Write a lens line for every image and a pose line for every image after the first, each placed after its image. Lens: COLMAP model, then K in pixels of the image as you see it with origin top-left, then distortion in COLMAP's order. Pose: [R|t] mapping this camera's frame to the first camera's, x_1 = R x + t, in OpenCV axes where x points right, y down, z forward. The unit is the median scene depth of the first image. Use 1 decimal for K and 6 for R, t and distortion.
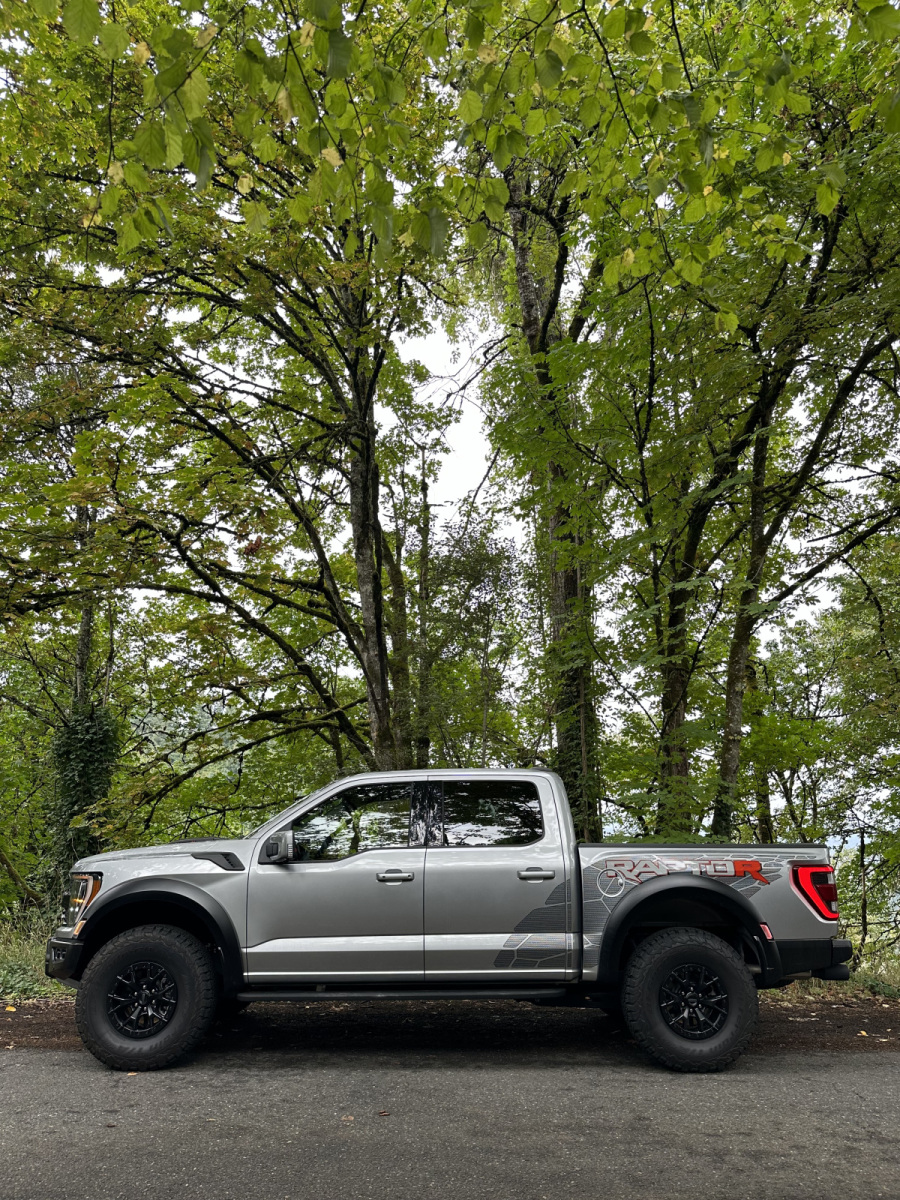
lens RADIAL K [[845.0, 0, 457.6], [0, 845.0, 602.2], [0, 0, 1]] dist [0.098111, -0.144268]
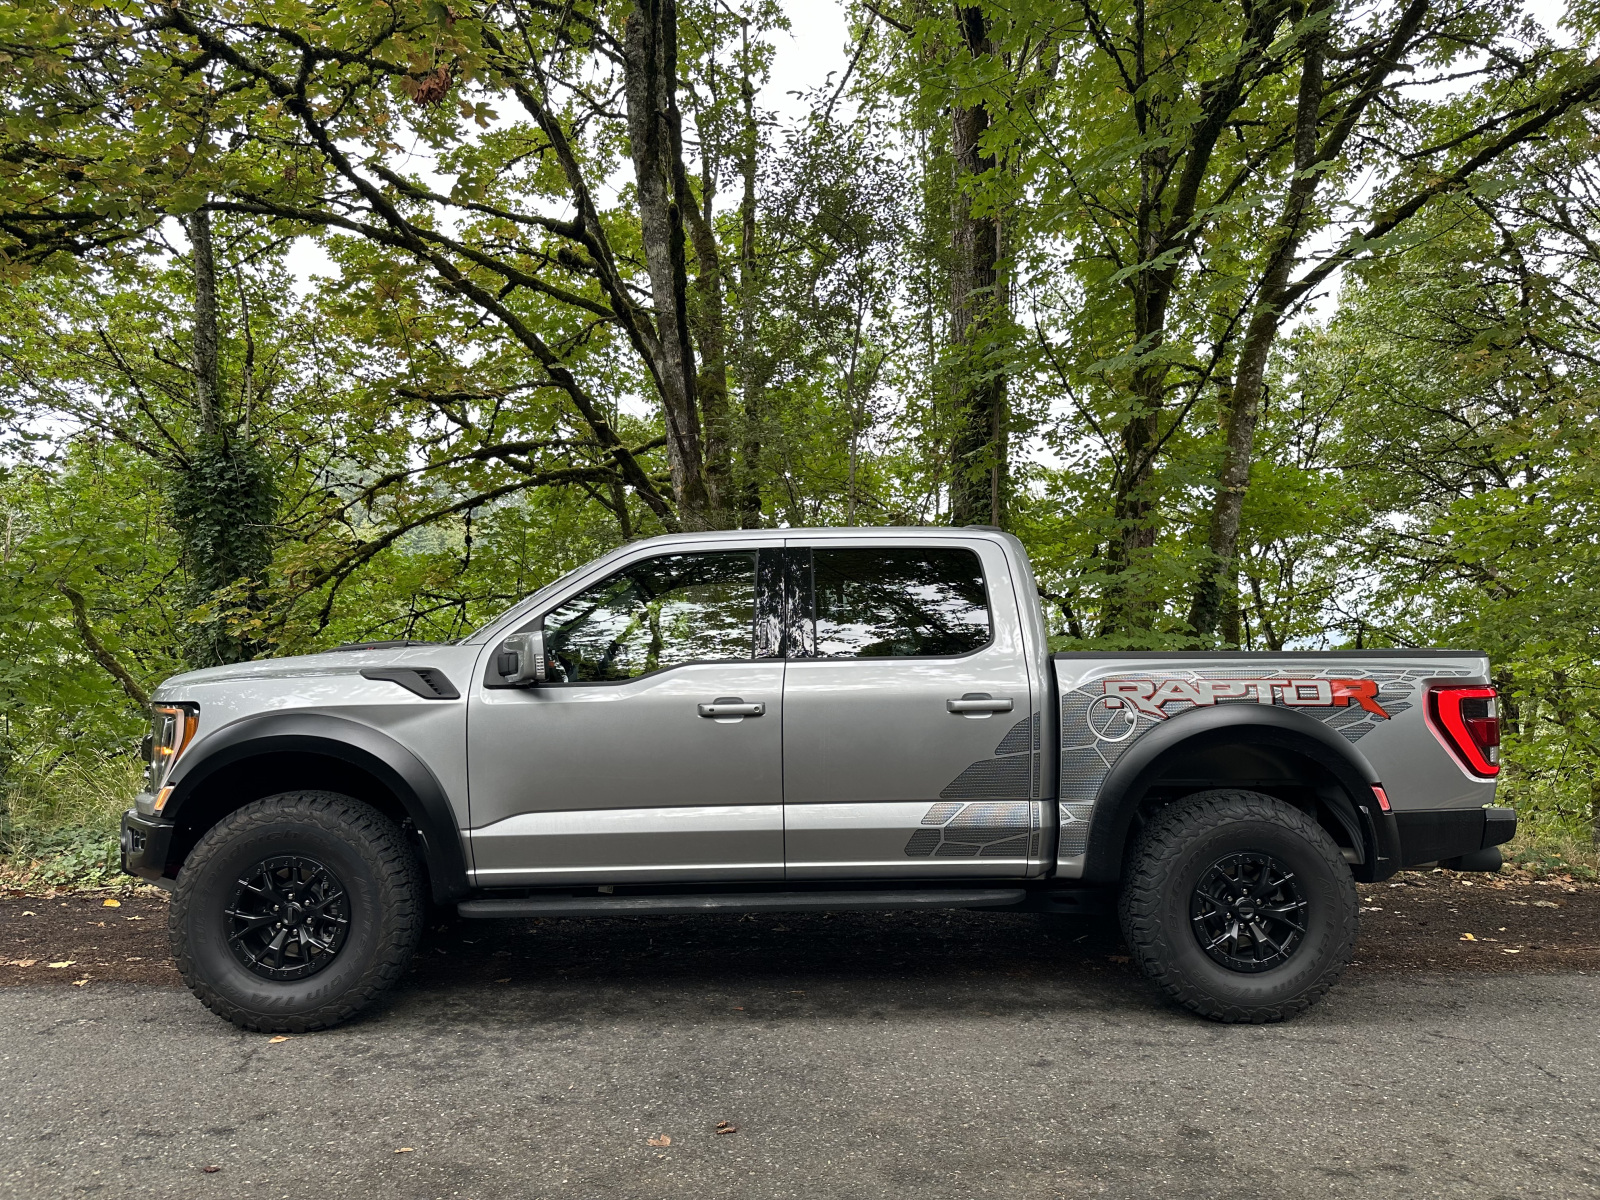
lens RADIAL K [[1126.6, 0, 805.7], [0, 1126.6, 597.4], [0, 0, 1]] dist [0.098111, -0.144268]
pose [[0.999787, -0.000891, 0.020599, -0.038366], [-0.003924, 0.972584, 0.232519, 0.075108], [-0.020242, -0.232550, 0.972374, 0.286958]]
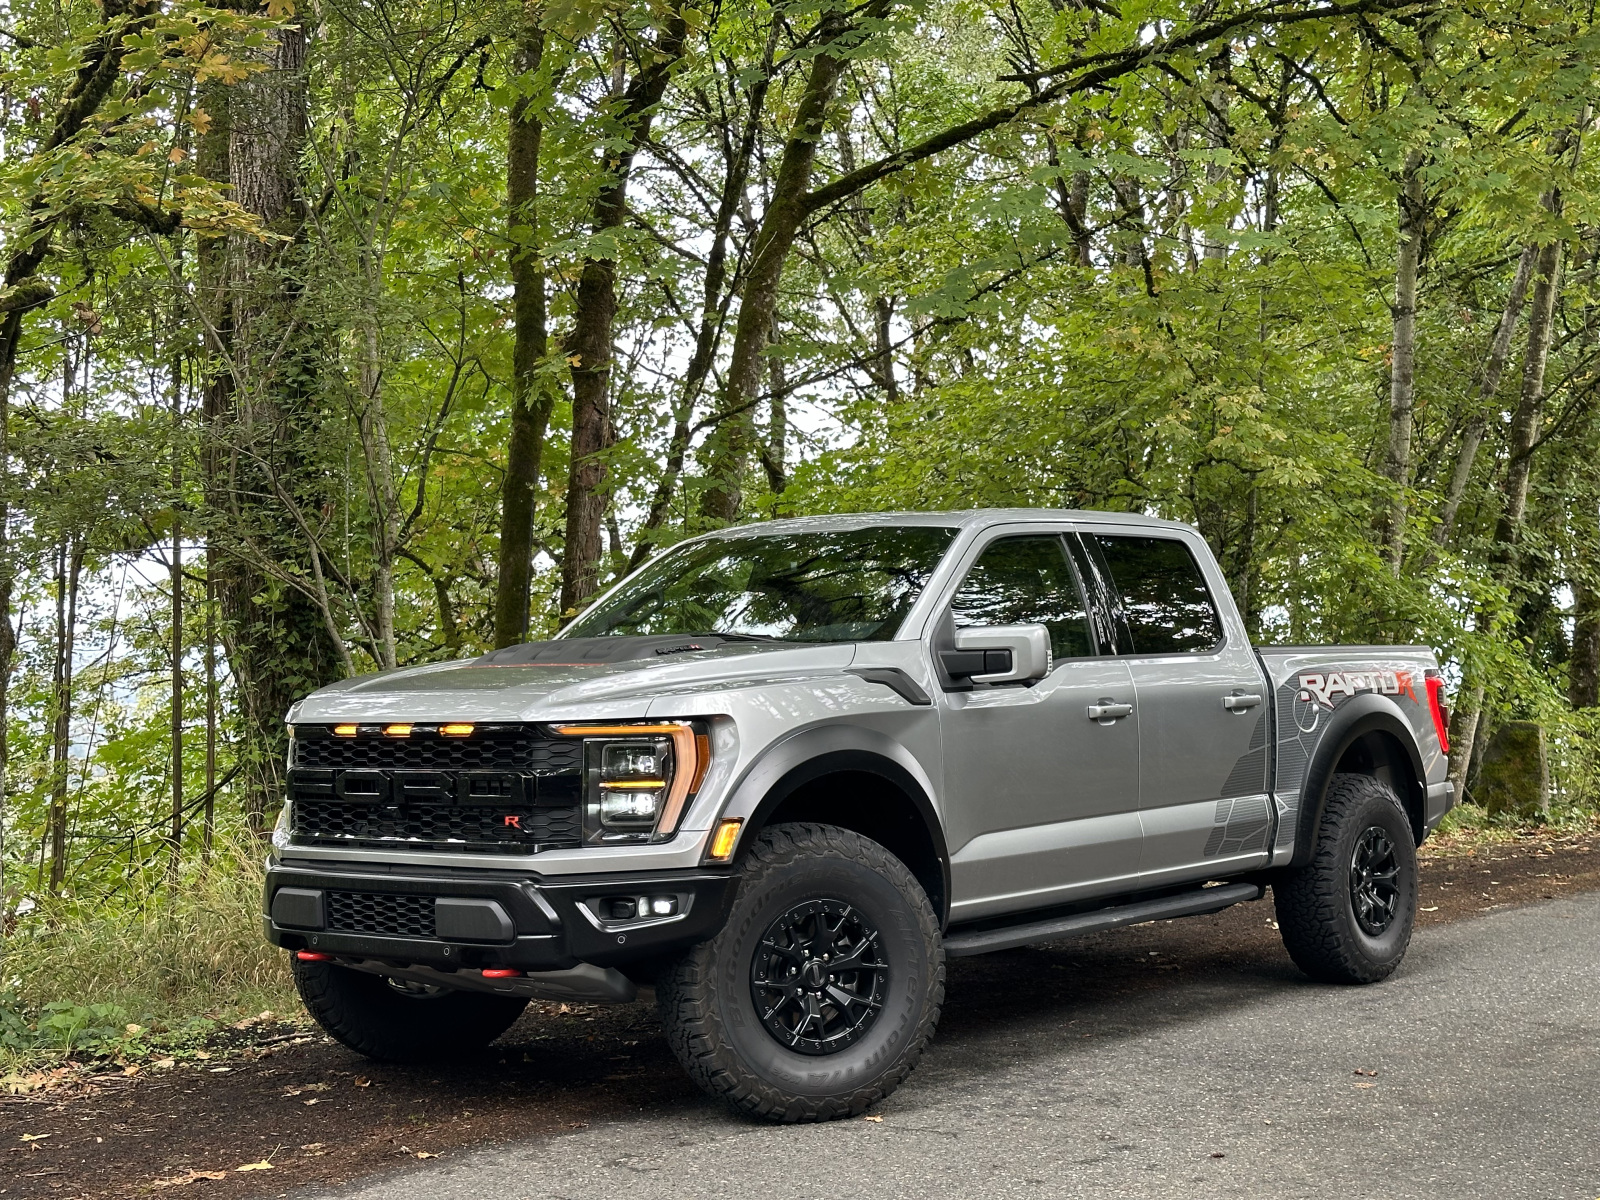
lens RADIAL K [[2279.5, 0, 800.2], [0, 2279.5, 604.5], [0, 0, 1]] dist [0.186434, -0.332734]
pose [[0.642813, 0.009499, 0.765964, -1.239877], [-0.199270, 0.967572, 0.155232, 0.078993], [-0.739650, -0.252418, 0.623861, 0.280276]]
